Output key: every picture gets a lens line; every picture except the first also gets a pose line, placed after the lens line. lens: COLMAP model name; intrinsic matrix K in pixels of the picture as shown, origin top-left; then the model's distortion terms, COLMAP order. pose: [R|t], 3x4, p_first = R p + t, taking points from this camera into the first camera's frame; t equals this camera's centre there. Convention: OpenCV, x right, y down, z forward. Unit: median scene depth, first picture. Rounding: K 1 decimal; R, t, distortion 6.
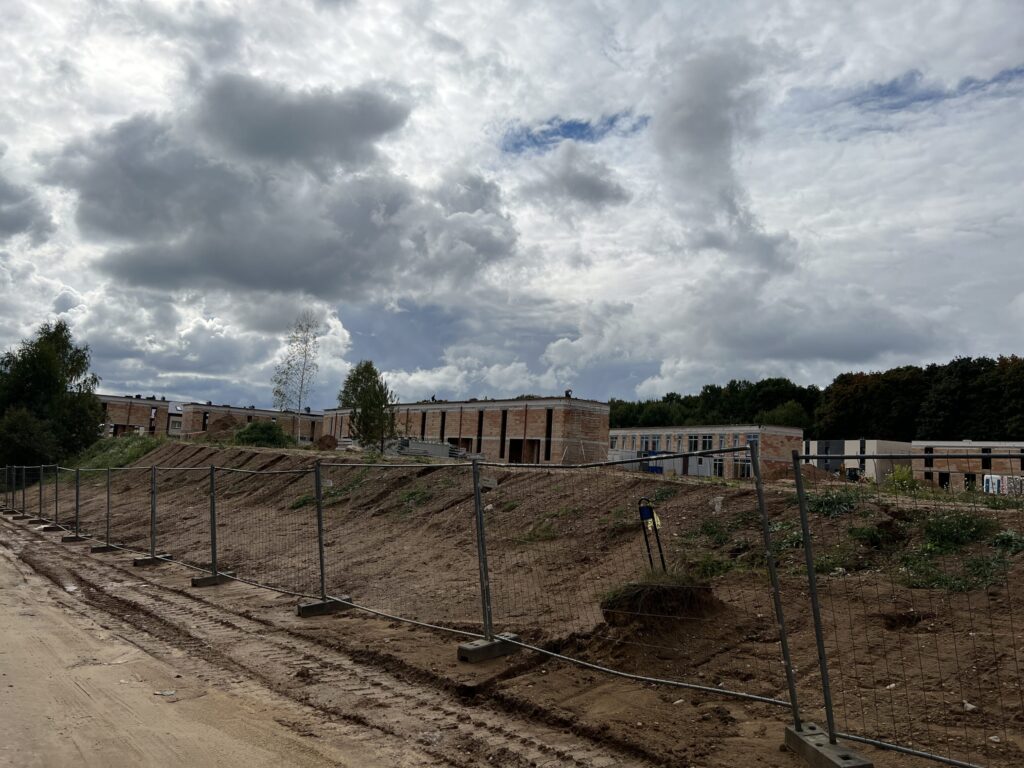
lens RADIAL K [[757.0, 0, 508.1], [0, 757.0, 391.0], [0, 0, 1]] dist [0.052681, -0.032734]
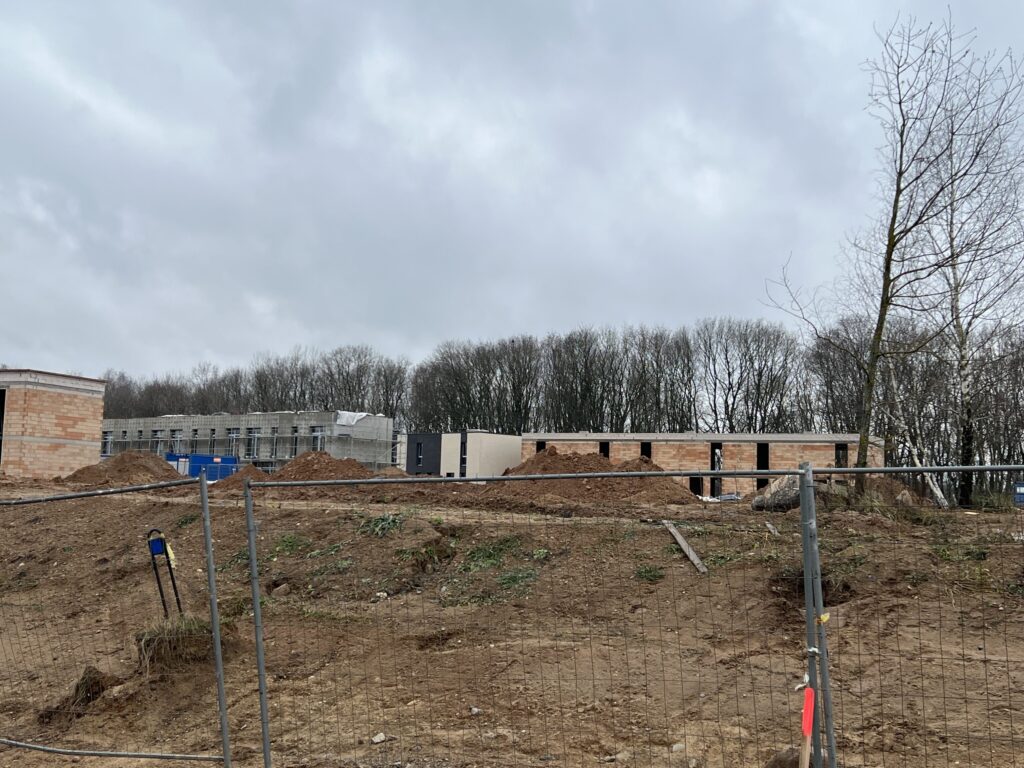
lens RADIAL K [[1172.1, 0, 499.9], [0, 1172.1, 384.5], [0, 0, 1]] dist [0.126758, -0.318666]
pose [[0.897393, 0.010145, 0.441117, -0.055353], [-0.019975, 0.999645, 0.017648, -0.041196], [-0.440781, -0.024648, 0.897276, -0.301521]]
